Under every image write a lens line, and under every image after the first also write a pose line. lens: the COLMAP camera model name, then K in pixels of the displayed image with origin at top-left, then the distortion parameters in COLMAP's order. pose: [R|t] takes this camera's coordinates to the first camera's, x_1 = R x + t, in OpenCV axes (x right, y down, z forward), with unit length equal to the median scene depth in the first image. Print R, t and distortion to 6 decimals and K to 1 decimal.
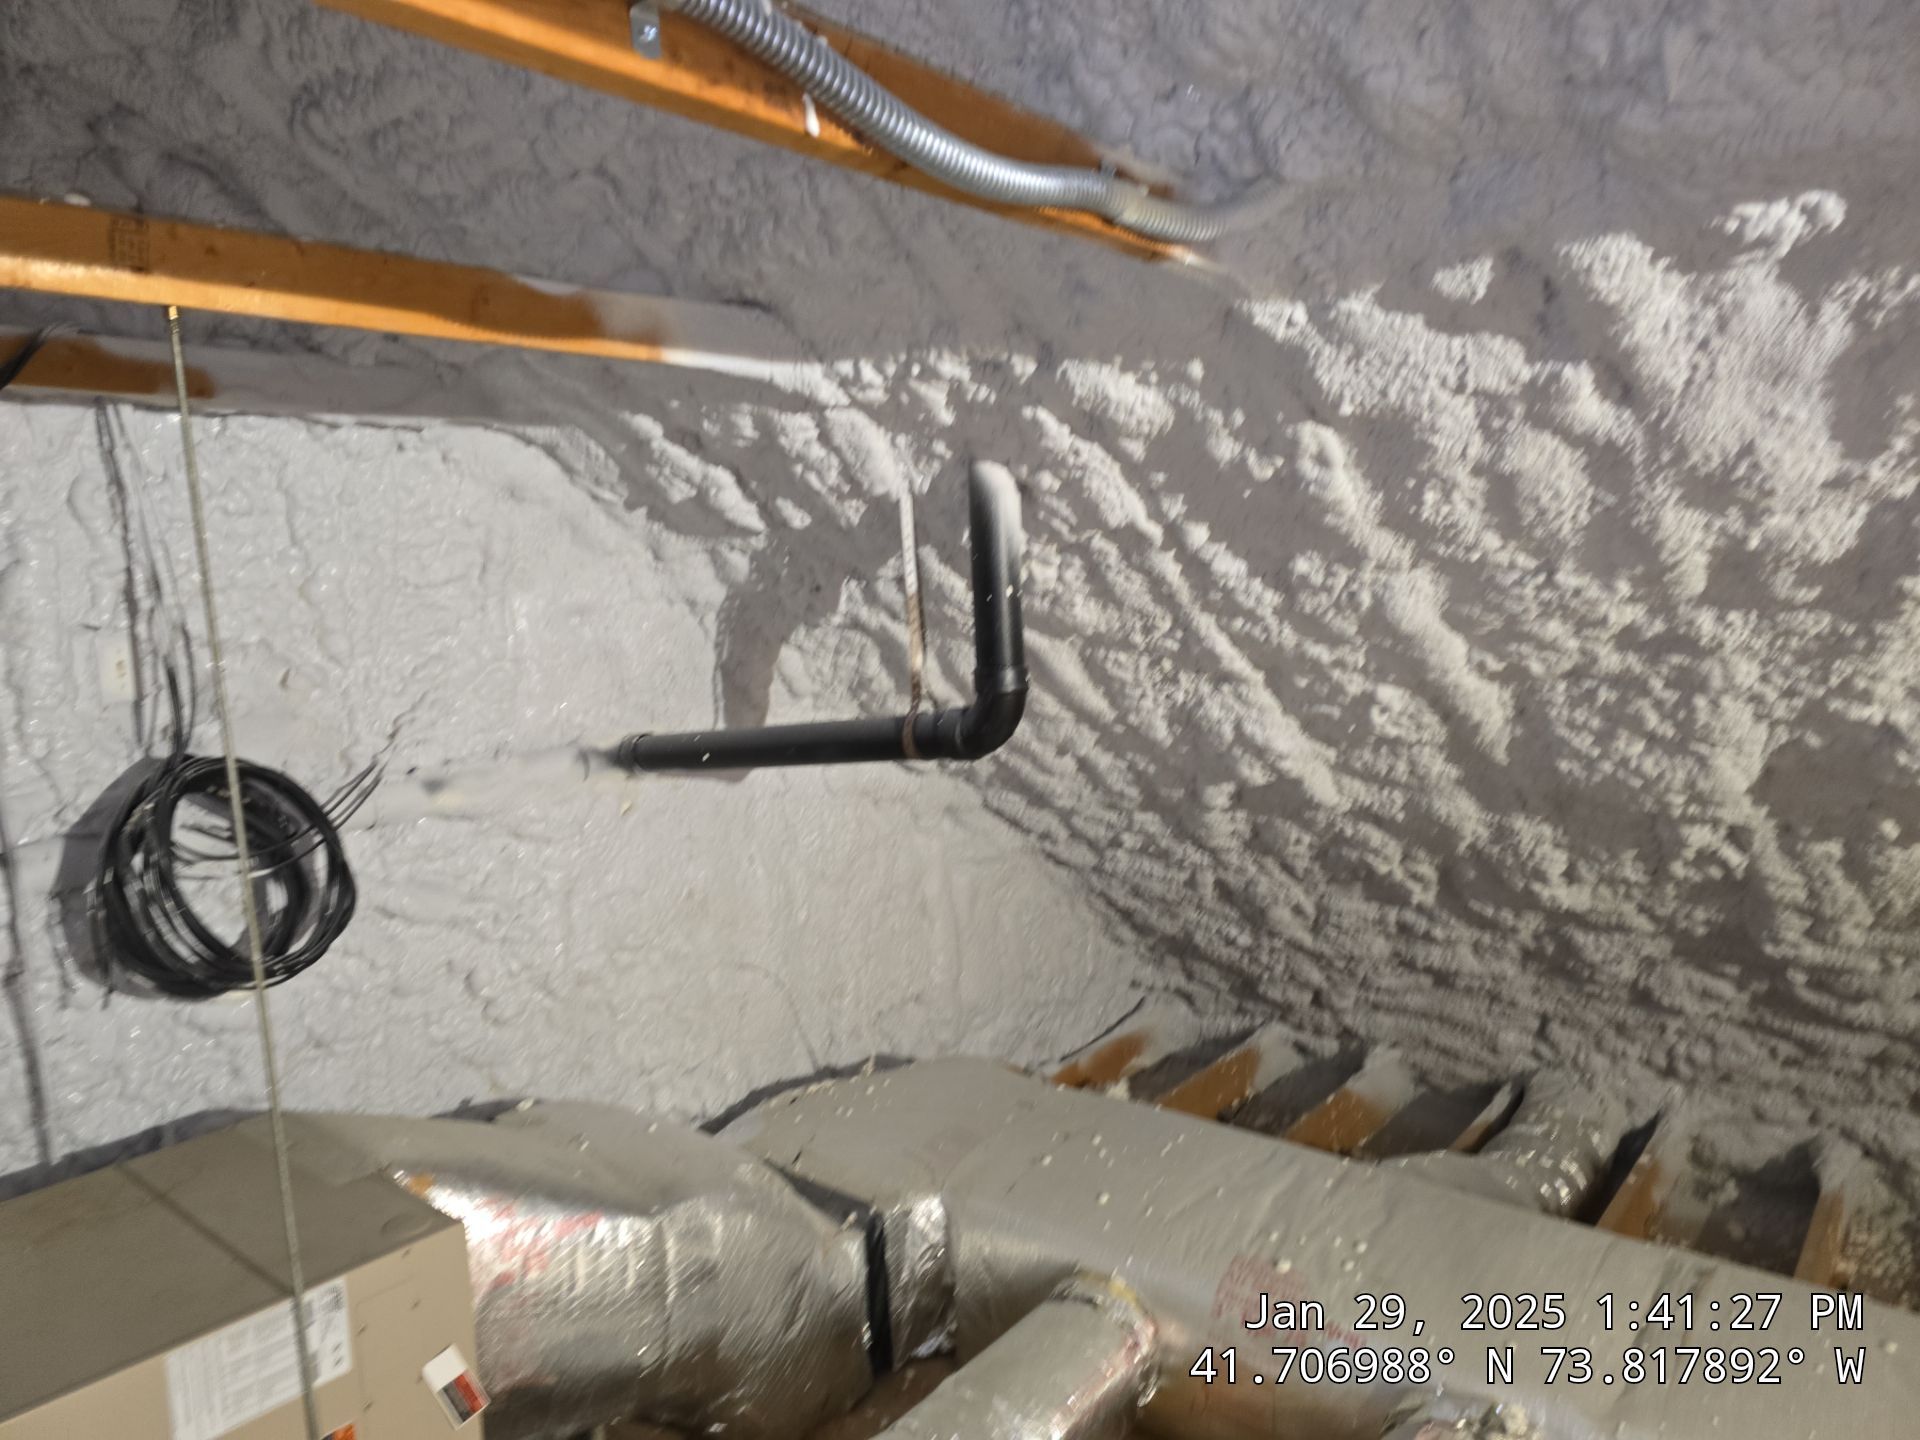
lens RADIAL K [[1279.0, 0, 968.0], [0, 1279.0, 723.7], [0, 0, 1]] dist [0.066891, -0.060668]
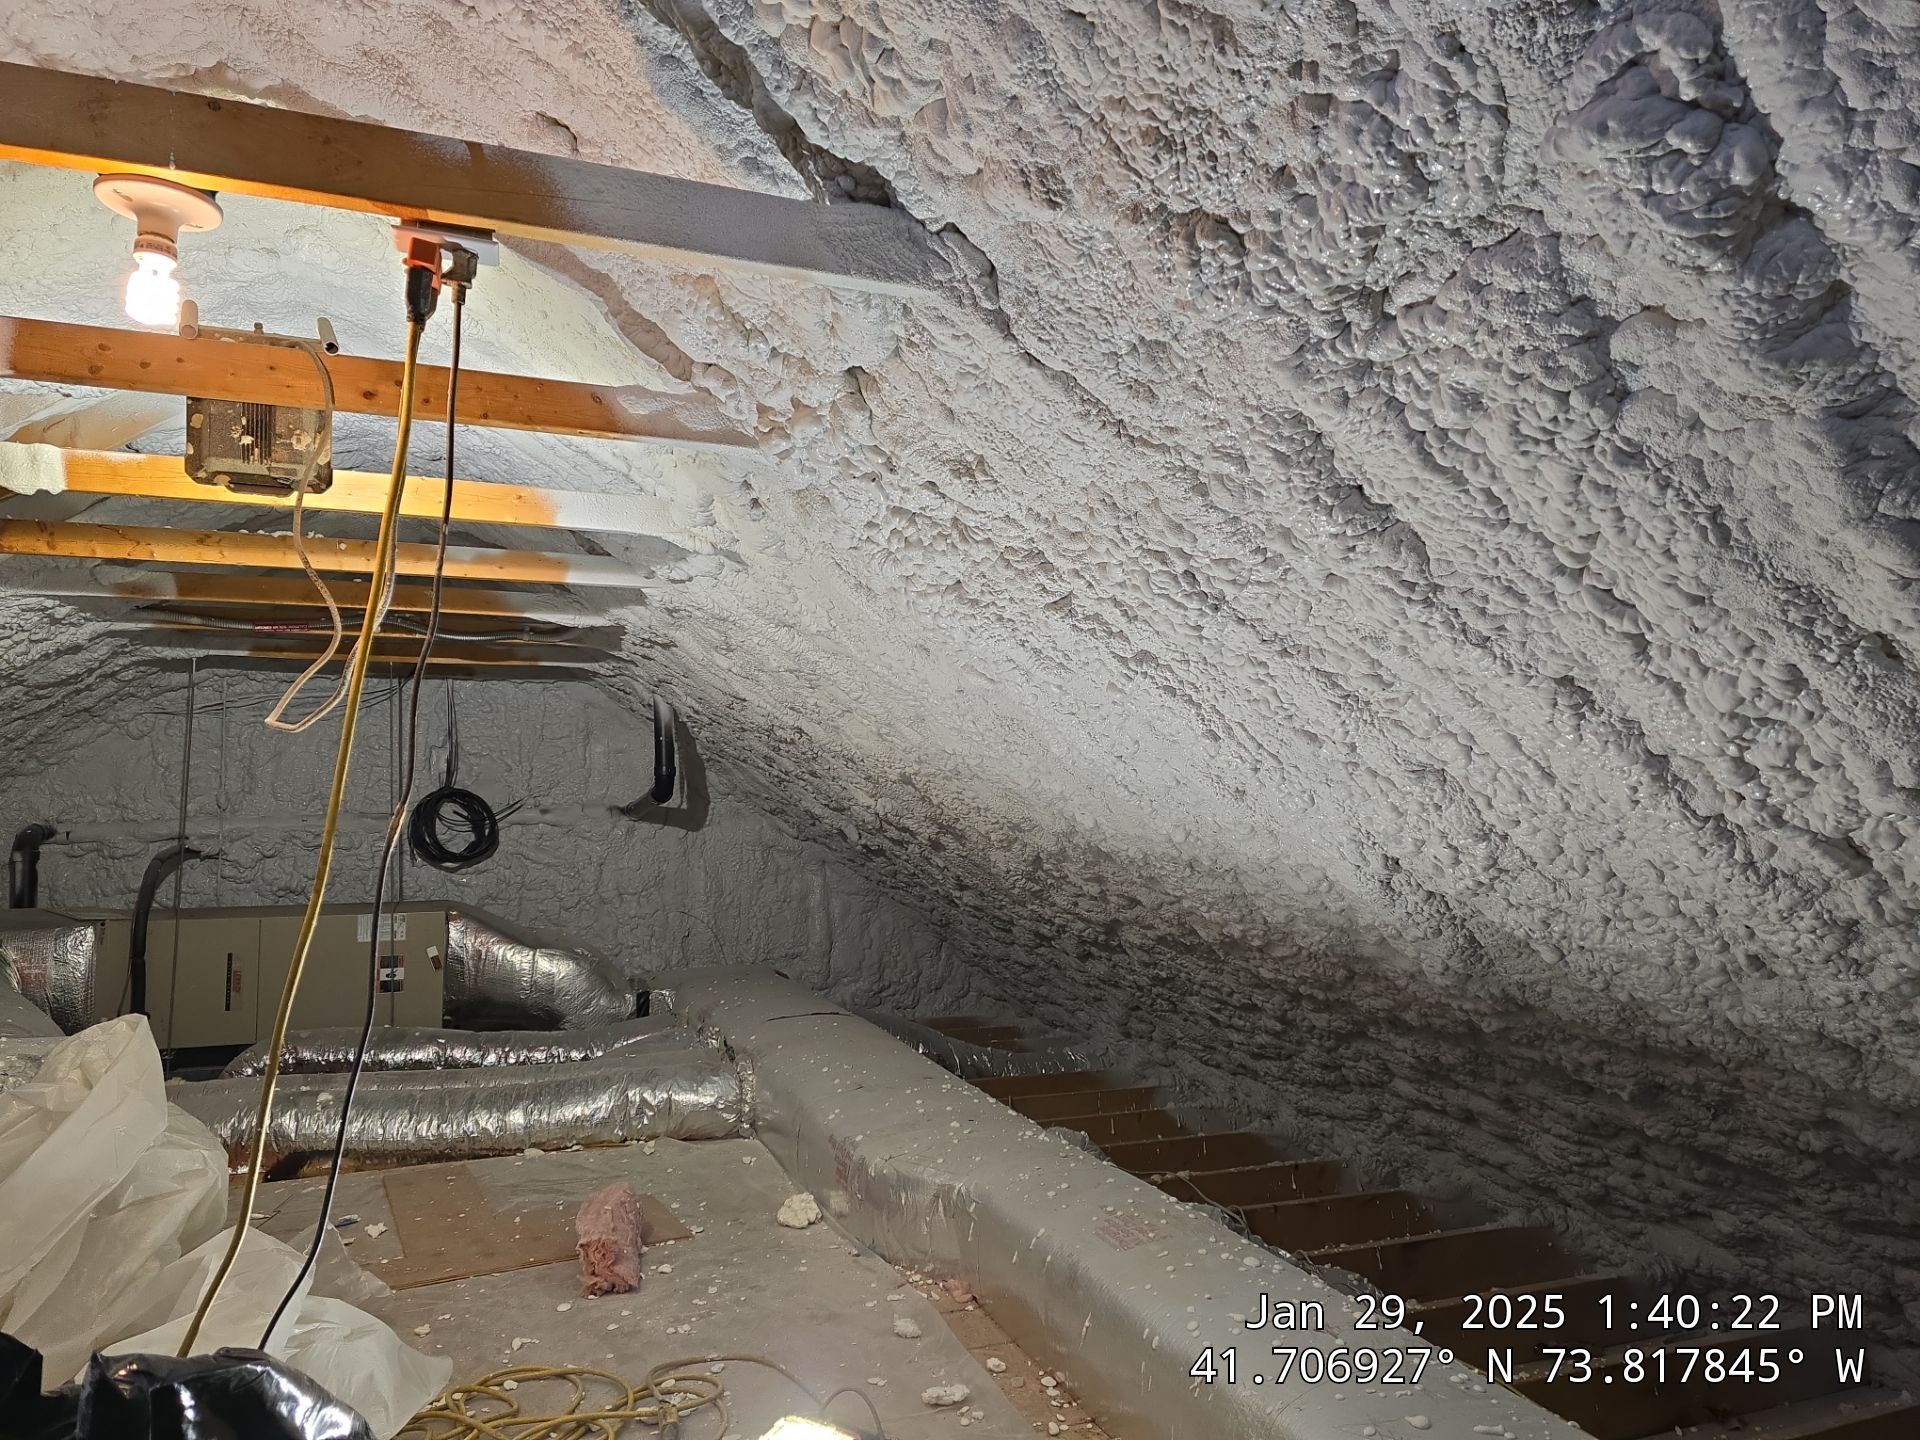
lens RADIAL K [[1279.0, 0, 956.5], [0, 1279.0, 727.7], [0, 0, 1]] dist [0.066891, -0.060668]
pose [[0.865167, 0.008702, -0.501408, 1.947381], [-0.088617, 0.986768, -0.135780, 0.190553], [0.493592, 0.161906, 0.854490, -1.044436]]
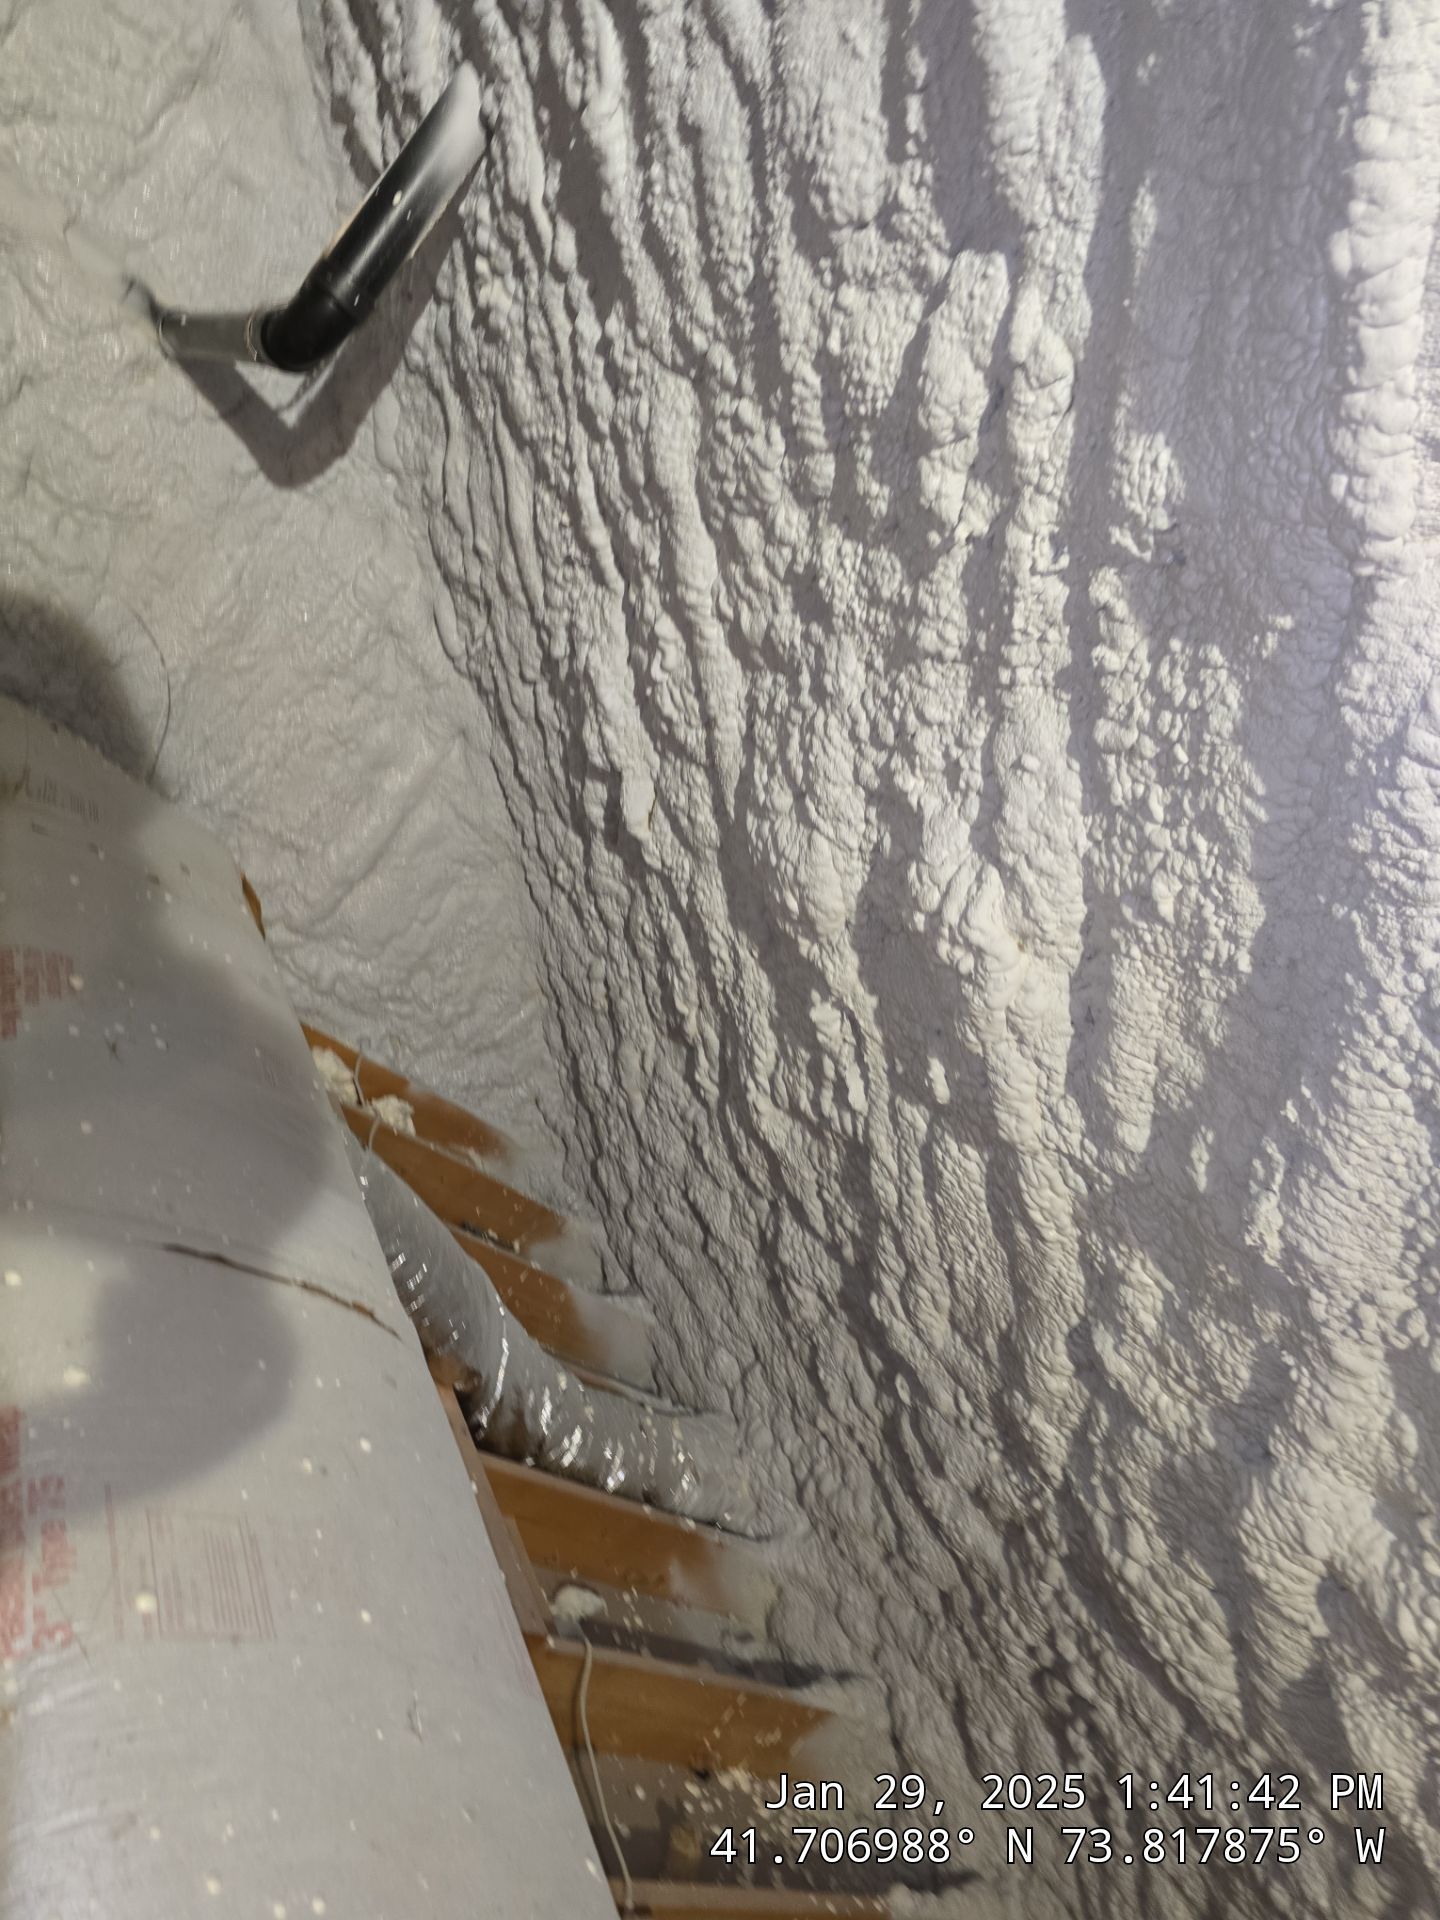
lens RADIAL K [[1279.0, 0, 716.6], [0, 1279.0, 962.7], [0, 0, 1]] dist [0.066891, -0.060668]
pose [[0.705524, 0.677134, -0.209107, 0.723180], [-0.696166, 0.717421, -0.025691, 0.142209], [0.132621, 0.163698, 0.977555, 0.232599]]
